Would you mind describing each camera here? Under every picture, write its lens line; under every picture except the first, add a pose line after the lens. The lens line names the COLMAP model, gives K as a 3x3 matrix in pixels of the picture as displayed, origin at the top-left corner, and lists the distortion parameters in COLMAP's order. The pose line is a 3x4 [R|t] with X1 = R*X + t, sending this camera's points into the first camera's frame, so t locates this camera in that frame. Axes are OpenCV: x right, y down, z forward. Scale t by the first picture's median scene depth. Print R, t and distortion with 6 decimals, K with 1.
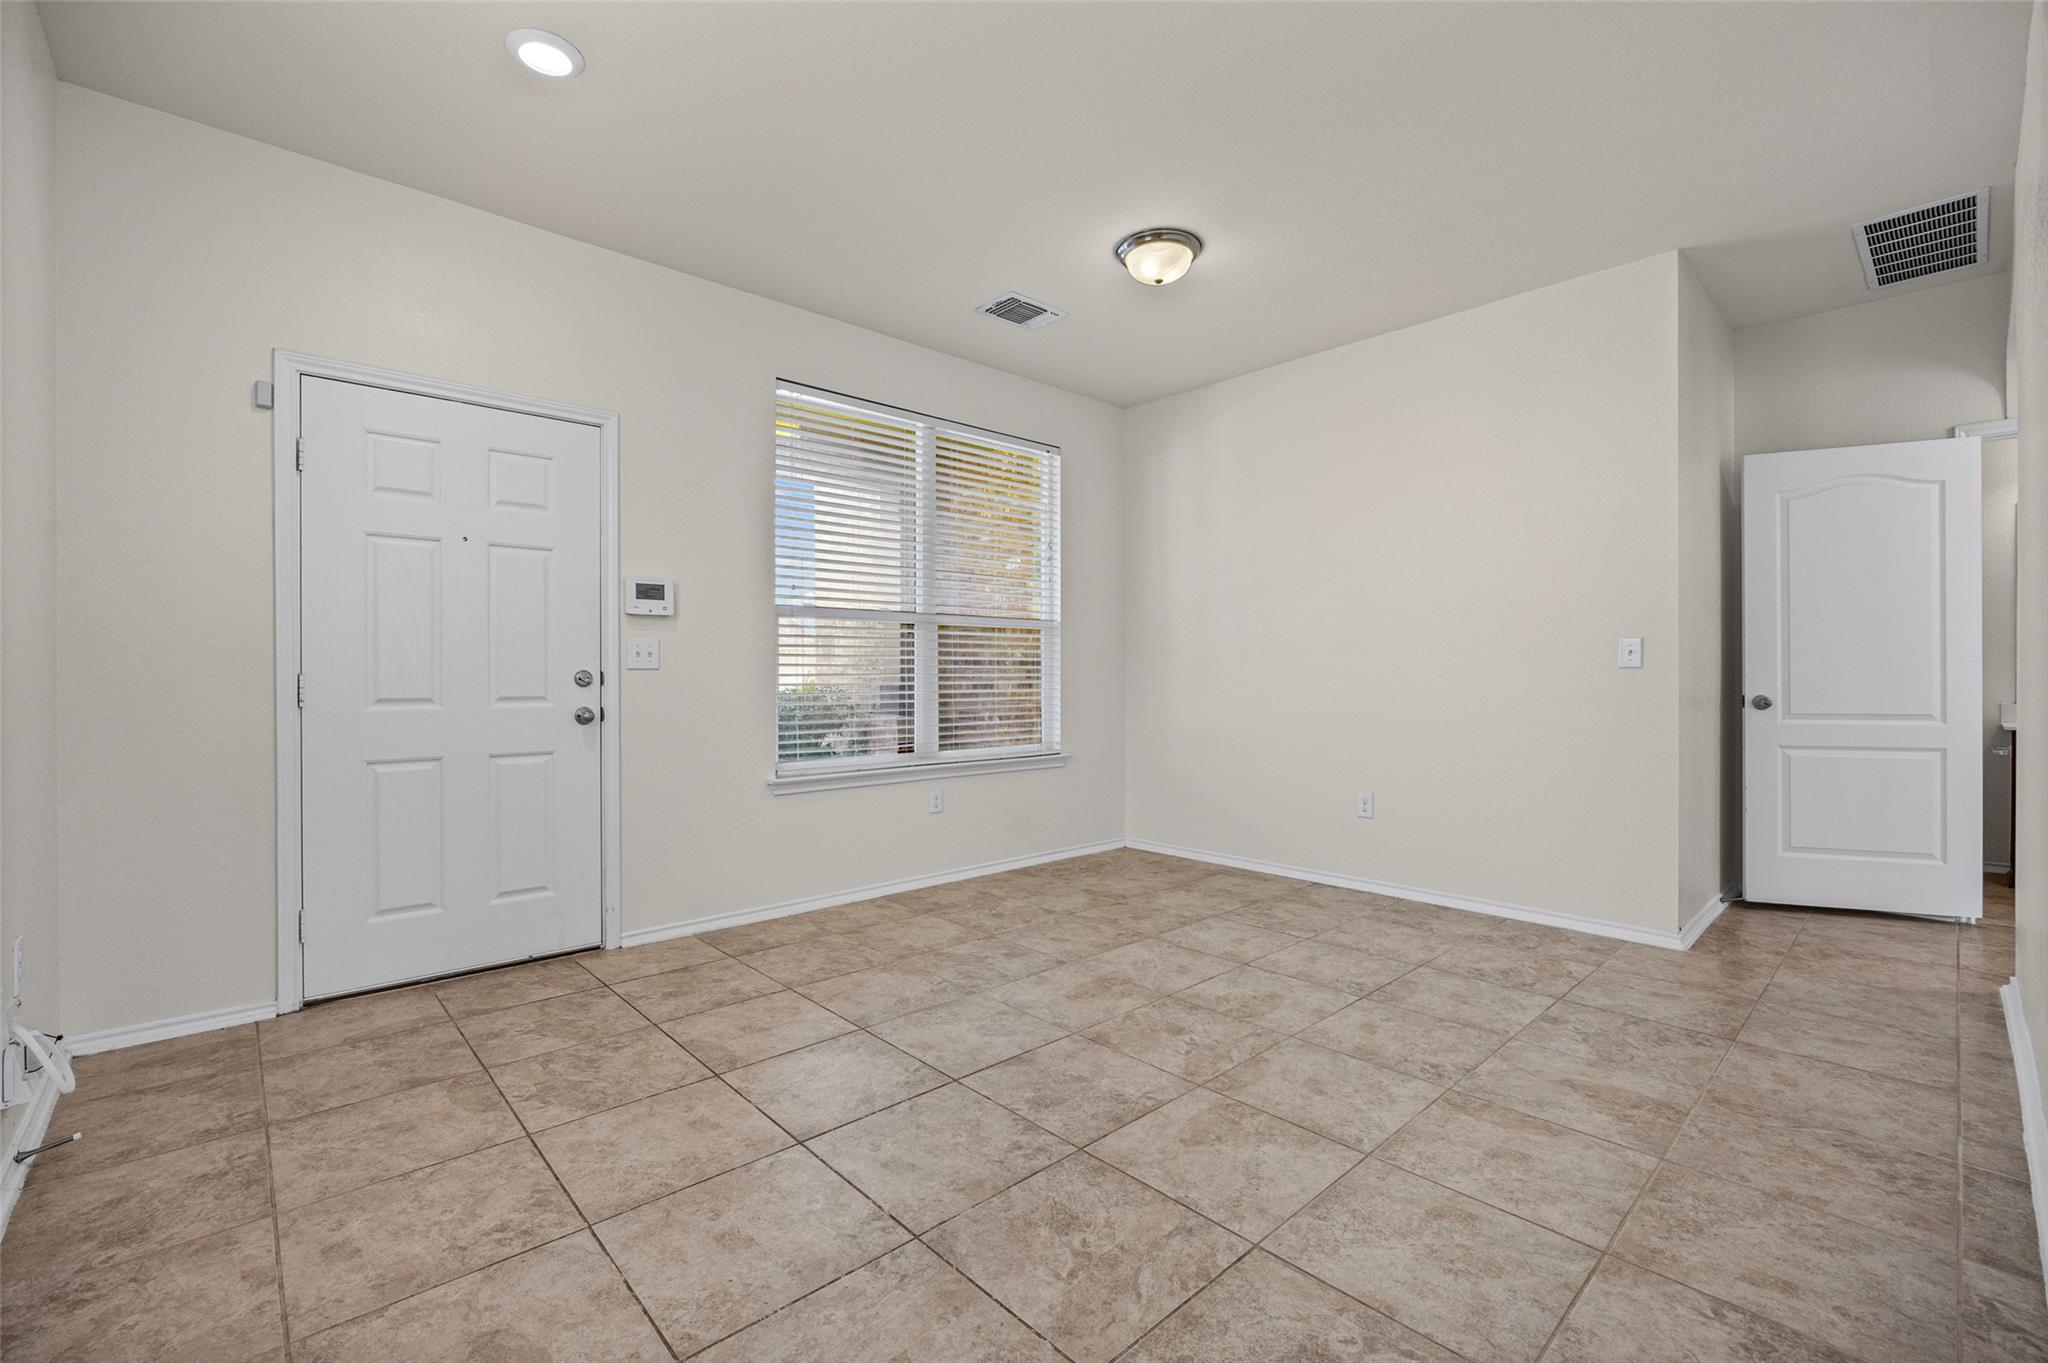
lens RADIAL K [[855.8, 0, 1015.1], [0, 855.8, 686.1], [0, 0, 1]] dist [-0.008537, -0.000457]
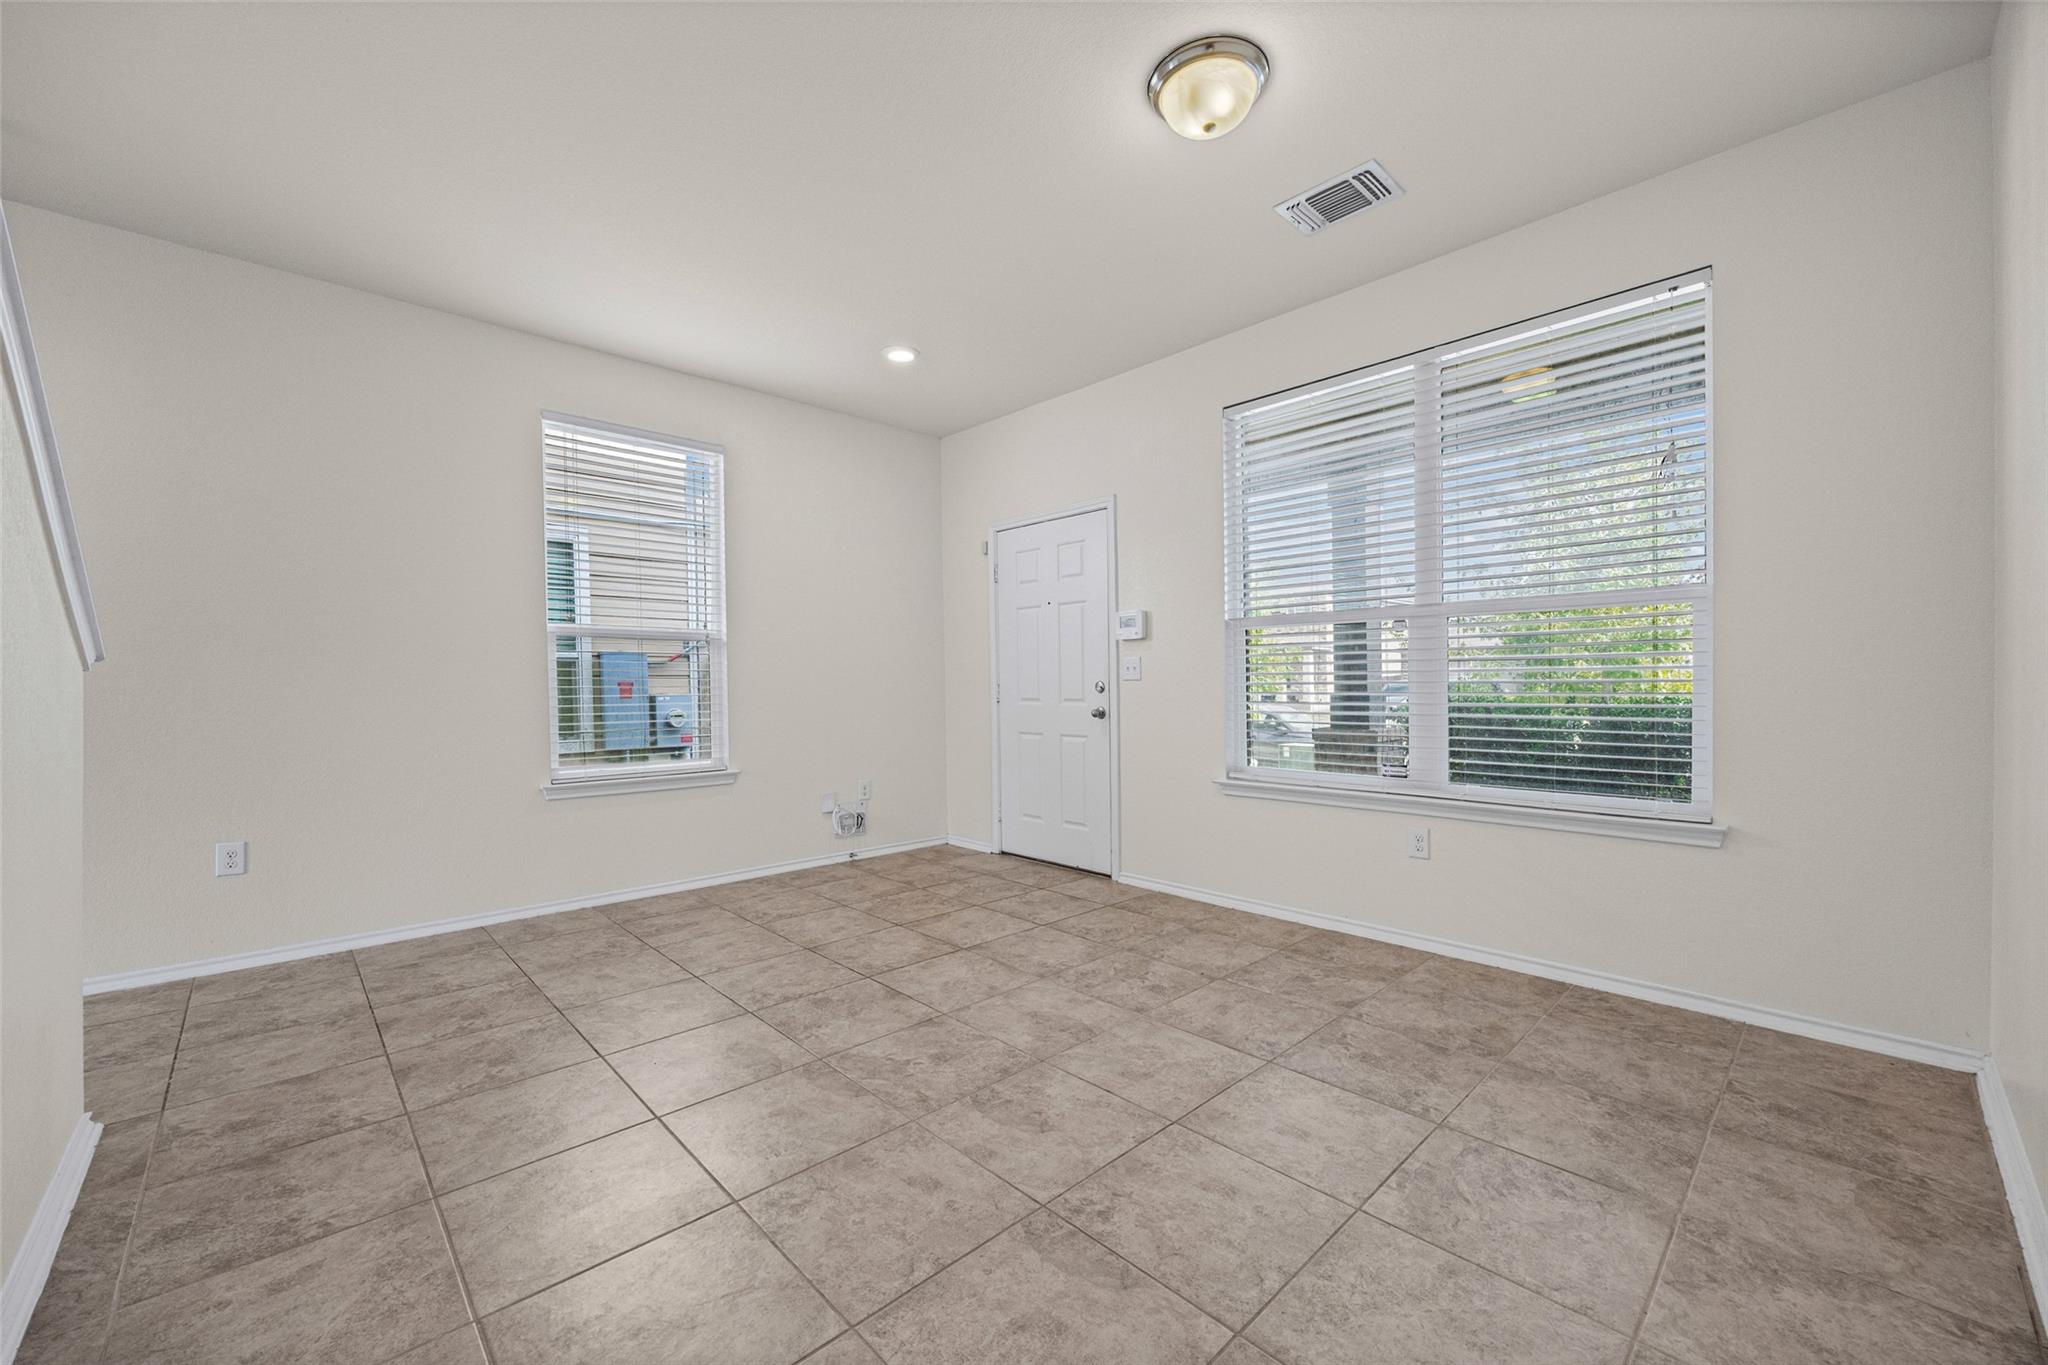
lens RADIAL K [[787.4, 0, 1021.9], [0, 787.4, 704.4], [0, 0, 1]] dist [-0.003576, -0.000515]
pose [[0.033495, 0.023136, -0.999171, 0.940942], [-0.006175, 0.999718, 0.022942, -0.010894], [0.999420, 0.005401, 0.033628, 0.936621]]
